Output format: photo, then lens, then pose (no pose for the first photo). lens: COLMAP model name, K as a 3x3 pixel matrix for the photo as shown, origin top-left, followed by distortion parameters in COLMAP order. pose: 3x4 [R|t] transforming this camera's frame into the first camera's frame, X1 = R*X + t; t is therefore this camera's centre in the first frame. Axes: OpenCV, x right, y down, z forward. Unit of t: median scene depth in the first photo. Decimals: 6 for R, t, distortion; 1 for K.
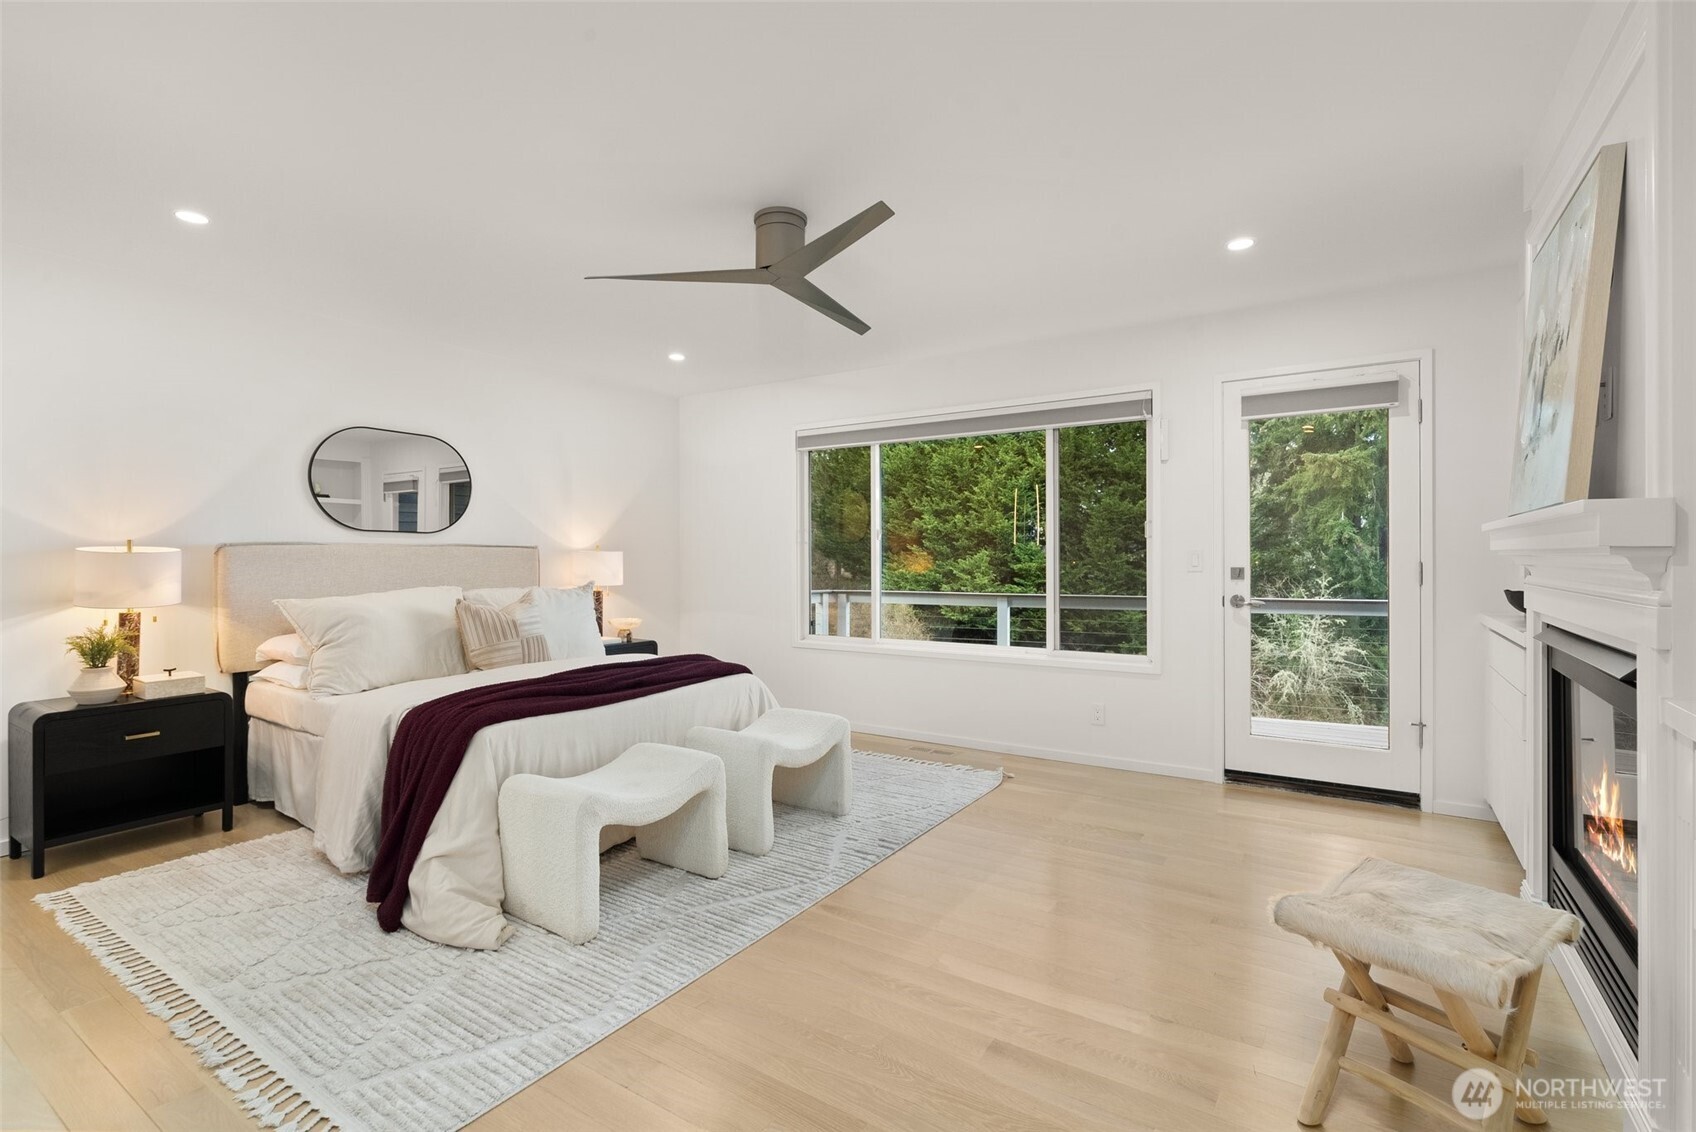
lens RADIAL K [[774.6, 0, 843.2], [0, 774.6, 552.6], [0, 0, 1]] dist [-0.009756, 0.003241]
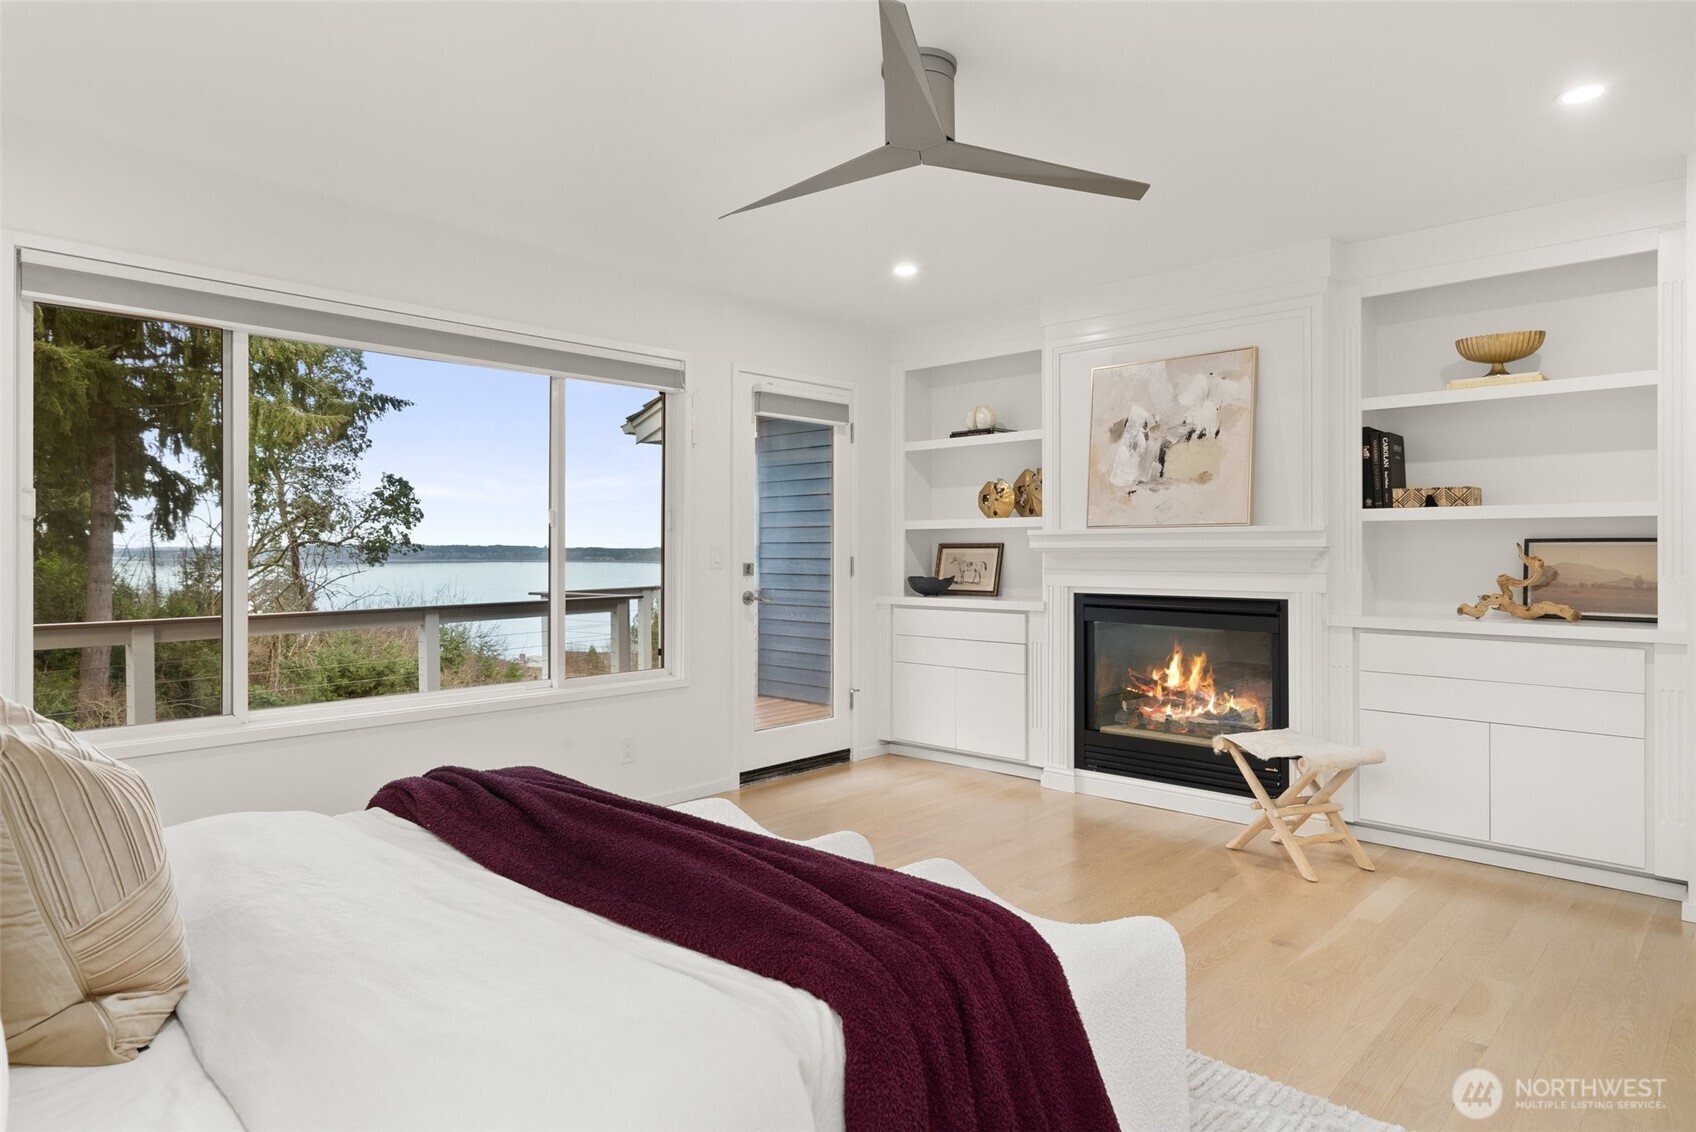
lens RADIAL K [[963.0, 0, 844.8], [0, 963.0, 565.7], [0, 0, 1]] dist [0.000101, -0.000073]
pose [[0.168167, -0.000073, 0.985759, -0.699109], [0.012702, 0.999917, -0.002092, 0.027475], [-0.985677, 0.012873, 0.168154, 0.701647]]
